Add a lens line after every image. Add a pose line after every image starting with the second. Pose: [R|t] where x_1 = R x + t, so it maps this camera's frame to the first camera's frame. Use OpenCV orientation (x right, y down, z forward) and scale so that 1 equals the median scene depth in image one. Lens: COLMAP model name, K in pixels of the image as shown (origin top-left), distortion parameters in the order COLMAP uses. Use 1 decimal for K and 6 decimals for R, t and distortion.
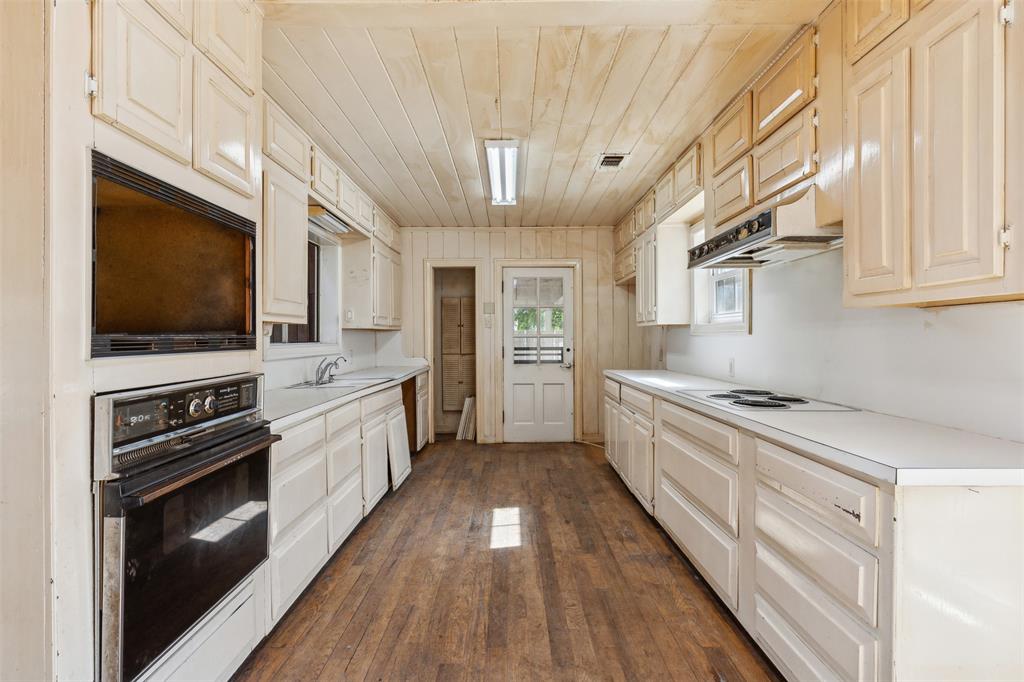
lens RADIAL K [[471.3, 0, 515.7], [0, 471.3, 339.6], [0, 0, 1]] dist [0.002425, 0.002237]
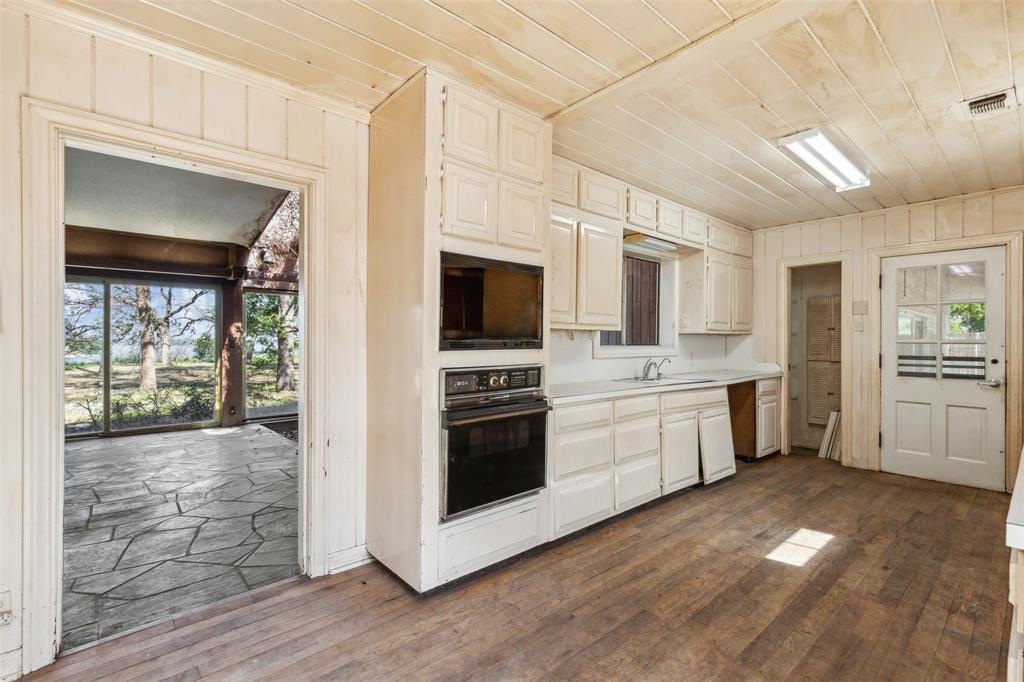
lens RADIAL K [[471.3, 0, 519.3], [0, 471.3, 337.6], [0, 0, 1]] dist [0.002425, 0.002237]
pose [[0.652090, 0.002561, -0.758137, 0.317594], [-0.010905, 0.999923, -0.006001, -0.003888], [0.758063, 0.012181, 0.652068, -0.030059]]
